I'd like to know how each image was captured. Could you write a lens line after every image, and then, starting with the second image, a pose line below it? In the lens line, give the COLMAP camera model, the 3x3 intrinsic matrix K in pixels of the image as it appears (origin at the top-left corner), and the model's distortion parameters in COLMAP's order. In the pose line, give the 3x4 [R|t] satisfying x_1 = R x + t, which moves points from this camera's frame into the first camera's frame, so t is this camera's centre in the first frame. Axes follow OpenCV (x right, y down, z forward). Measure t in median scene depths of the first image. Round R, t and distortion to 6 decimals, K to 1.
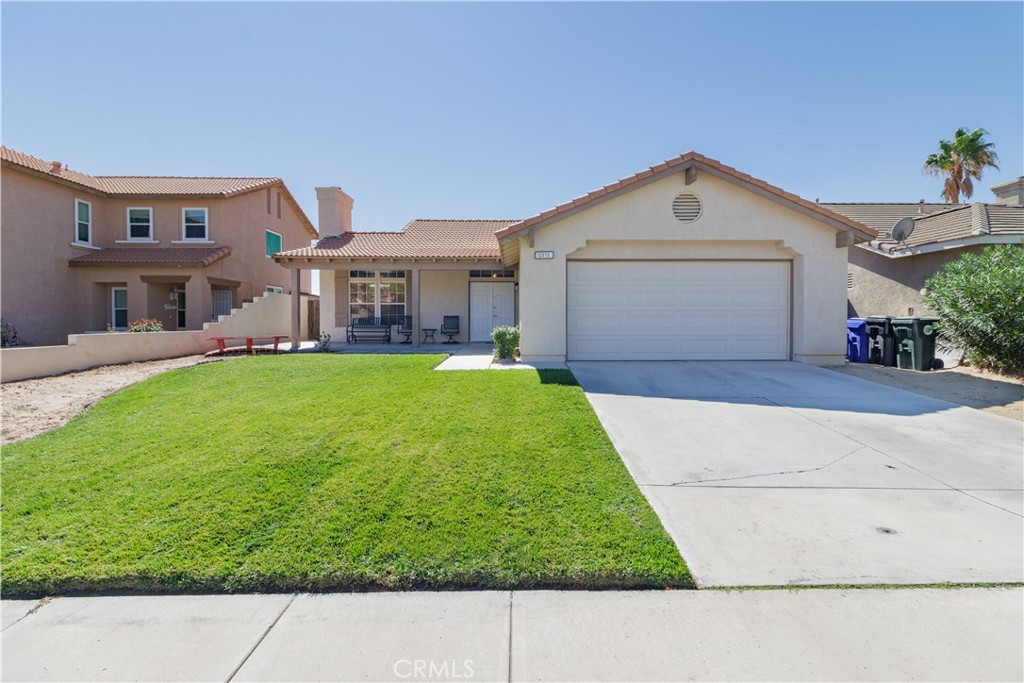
lens RADIAL K [[474.6, 0, 513.5], [0, 474.6, 335.8], [0, 0, 1]] dist [0.001943, -0.000272]
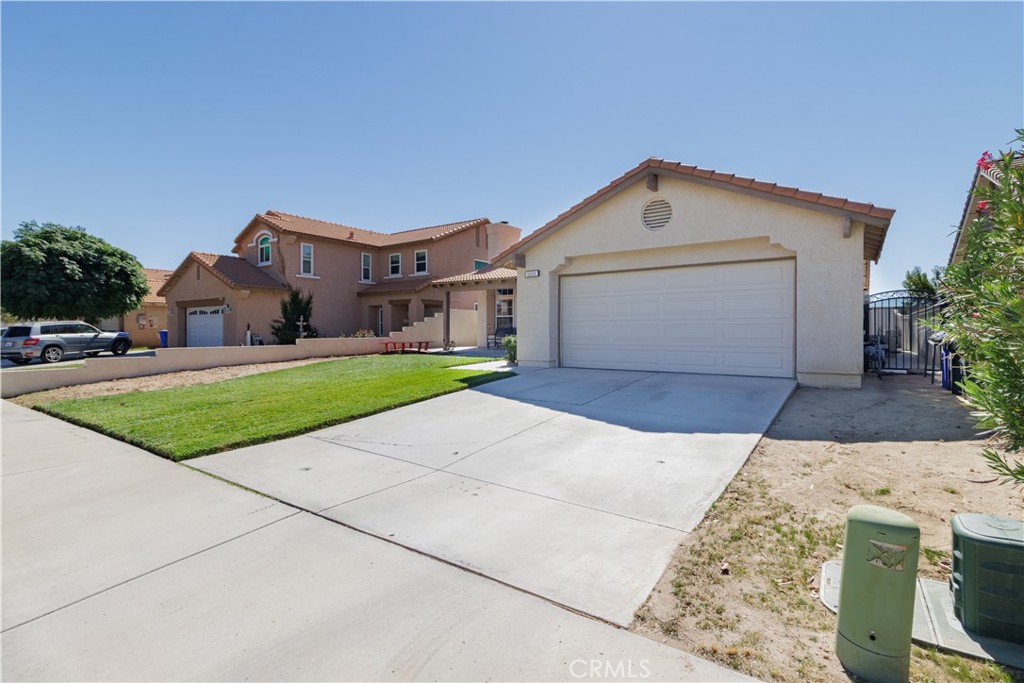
lens RADIAL K [[474.6, 0, 511.1], [0, 474.6, 335.5], [0, 0, 1]] dist [0.001943, -0.000272]
pose [[0.809405, 0.004848, -0.587231, 0.470526], [-0.015143, 0.999806, -0.012618, -0.003417], [0.587055, 0.019106, 0.809321, 0.028529]]
